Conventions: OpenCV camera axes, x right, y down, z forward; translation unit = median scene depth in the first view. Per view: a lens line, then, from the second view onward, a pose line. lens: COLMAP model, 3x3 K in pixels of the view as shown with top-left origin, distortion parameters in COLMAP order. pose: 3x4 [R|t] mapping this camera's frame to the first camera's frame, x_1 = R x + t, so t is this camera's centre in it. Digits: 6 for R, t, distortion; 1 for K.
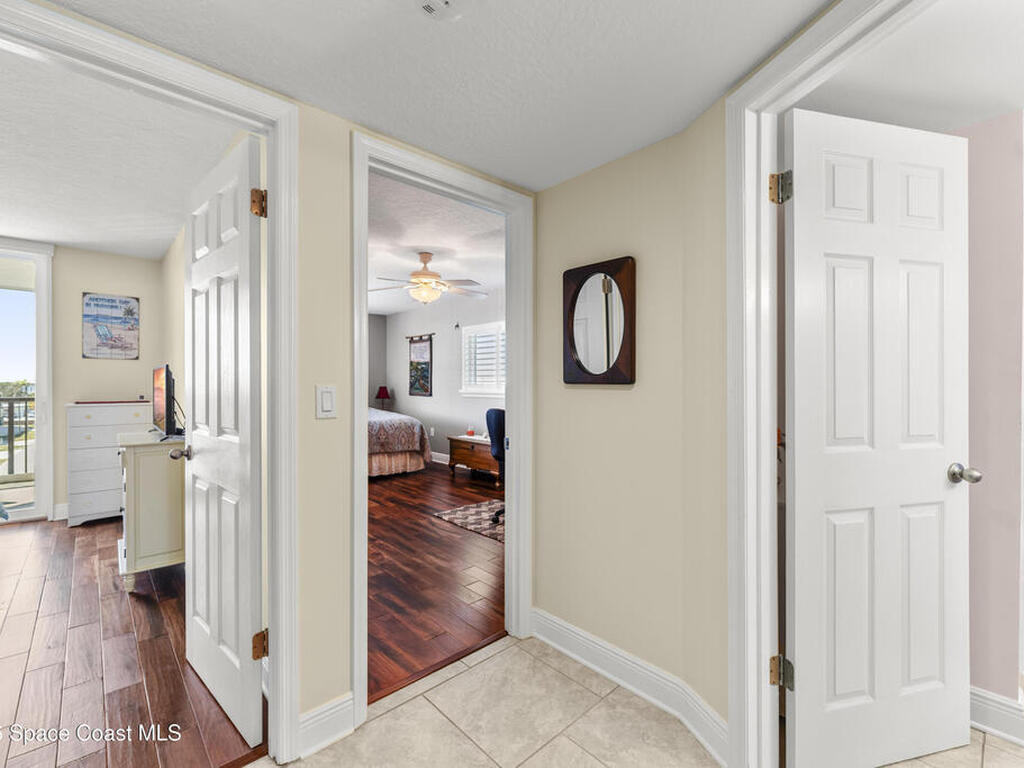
lens RADIAL K [[461.5, 0, 512.0], [0, 461.5, 384.0], [0, 0, 1]] dist [-0.002000, -0.000171]
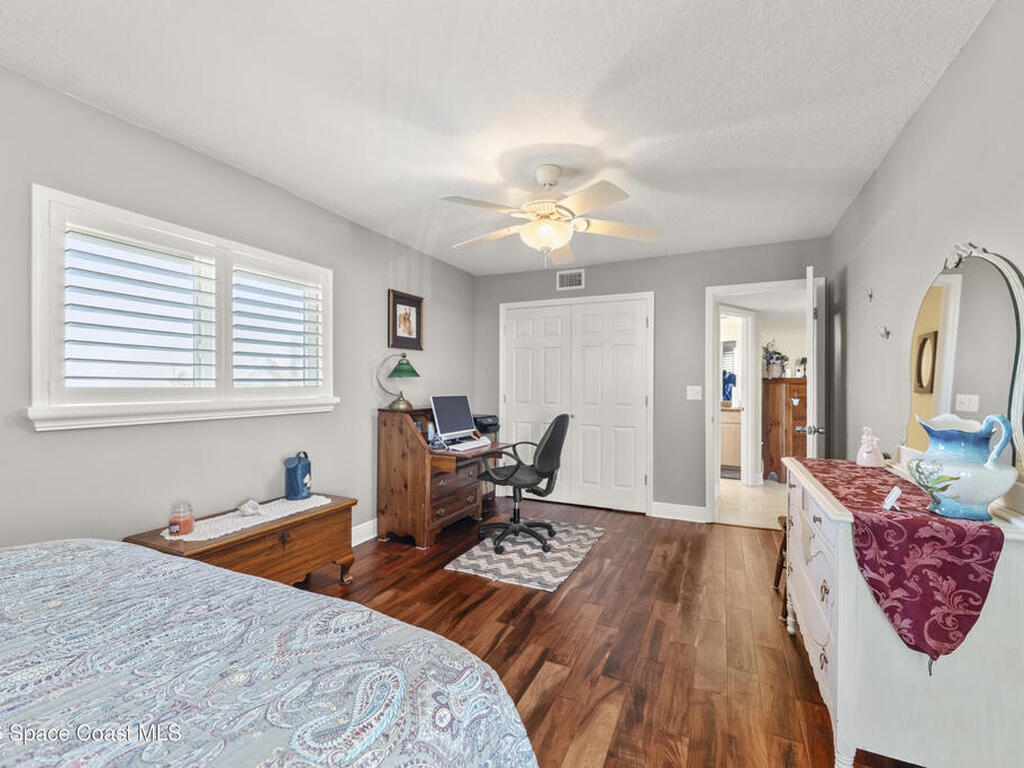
lens RADIAL K [[461.5, 0, 512.0], [0, 461.5, 384.0], [0, 0, 1]] dist [-0.002000, -0.000171]
pose [[-0.375699, -0.004559, 0.926730, -0.525724], [-0.004945, 0.999984, 0.002915, -0.004734], [-0.926729, -0.003488, -0.375715, 0.917001]]
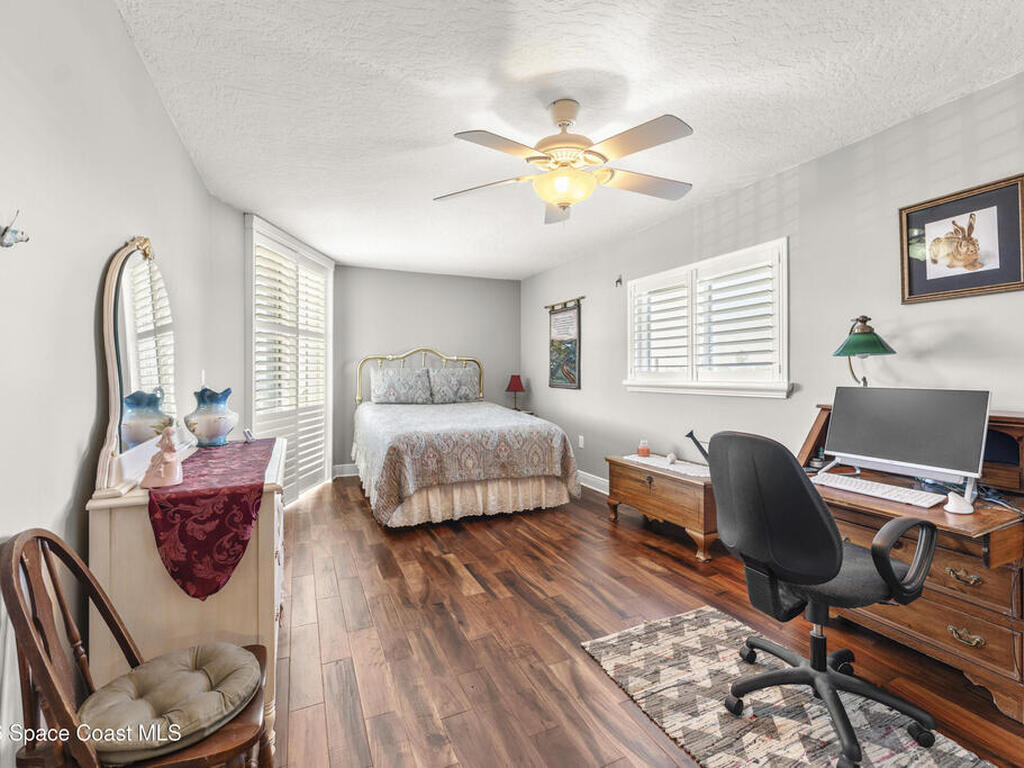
lens RADIAL K [[461.5, 0, 512.0], [0, 461.5, 384.0], [0, 0, 1]] dist [-0.002000, -0.000171]
pose [[0.948153, 0.001994, -0.317808, -0.062013], [0.006600, 0.999641, 0.025964, 0.000602], [0.317745, -0.026716, 0.947800, 0.376473]]
